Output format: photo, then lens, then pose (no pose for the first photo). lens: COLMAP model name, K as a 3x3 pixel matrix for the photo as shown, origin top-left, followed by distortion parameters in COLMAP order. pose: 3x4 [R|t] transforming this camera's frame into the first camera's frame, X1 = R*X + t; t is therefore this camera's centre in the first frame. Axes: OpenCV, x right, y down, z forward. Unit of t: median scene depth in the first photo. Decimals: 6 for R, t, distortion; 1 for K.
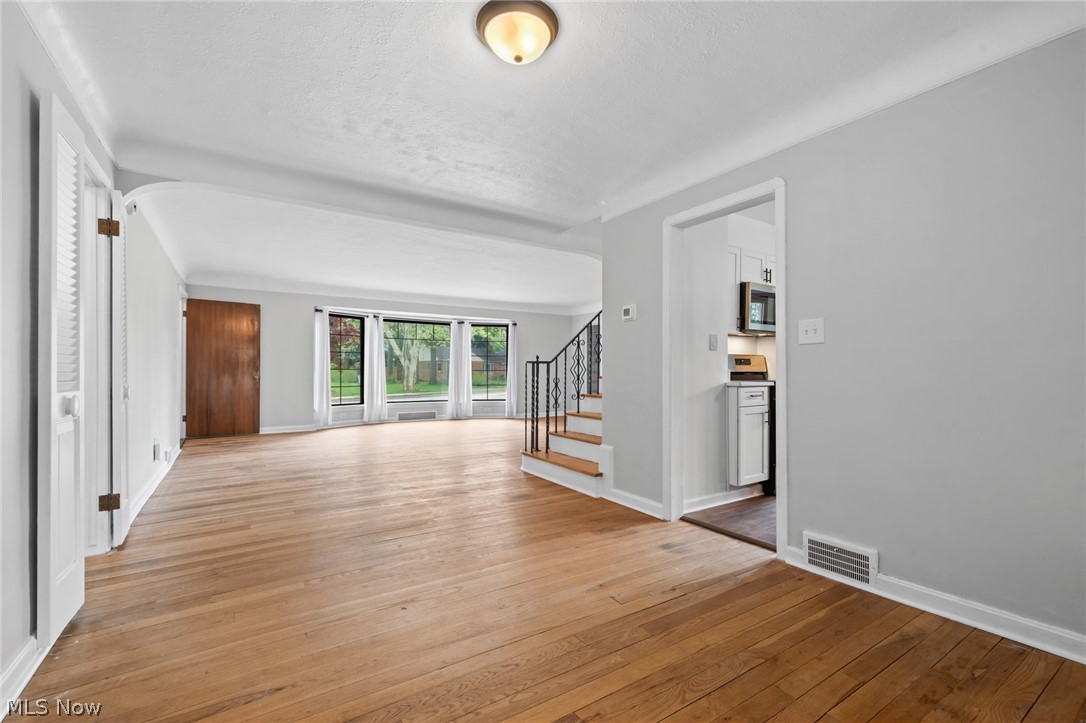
lens RADIAL K [[476.4, 0, 544.2], [0, 476.4, 367.5], [0, 0, 1]] dist [0.005240, -0.000692]
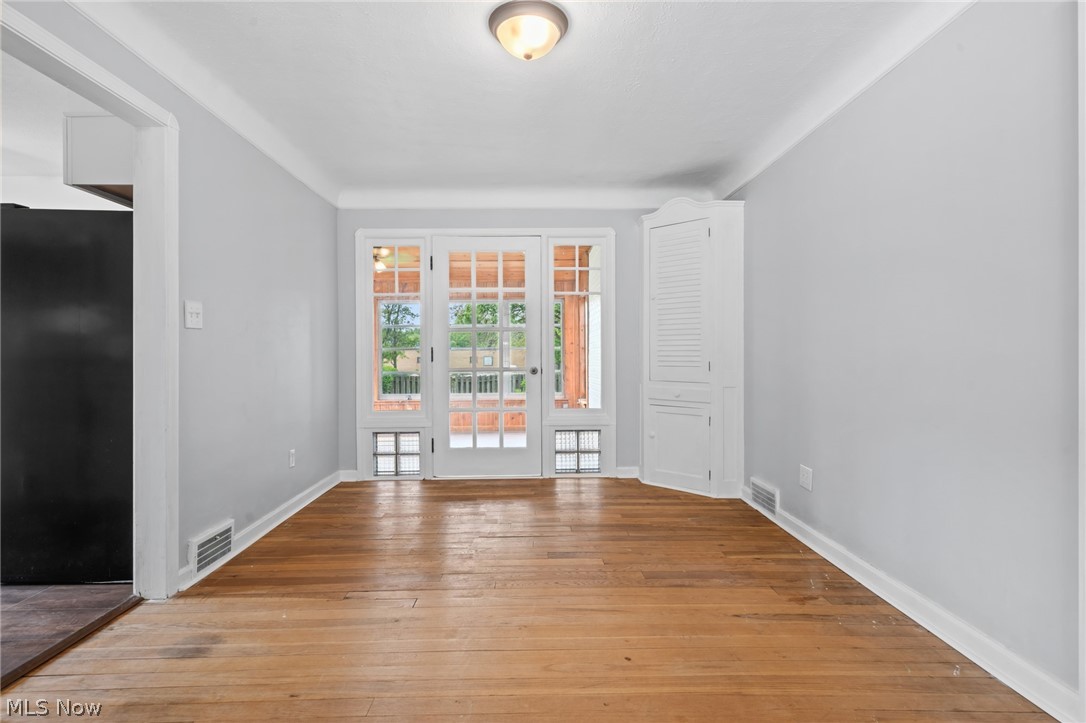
lens RADIAL K [[530.0, 0, 541.4], [0, 530.0, 359.4], [0, 0, 1]] dist [0.000749, 0.000119]
pose [[-0.850440, -0.002466, 0.526066, -0.258914], [-0.002129, 0.999997, 0.001246, 0.002573], [-0.526068, -0.000060, -0.850443, 0.746001]]
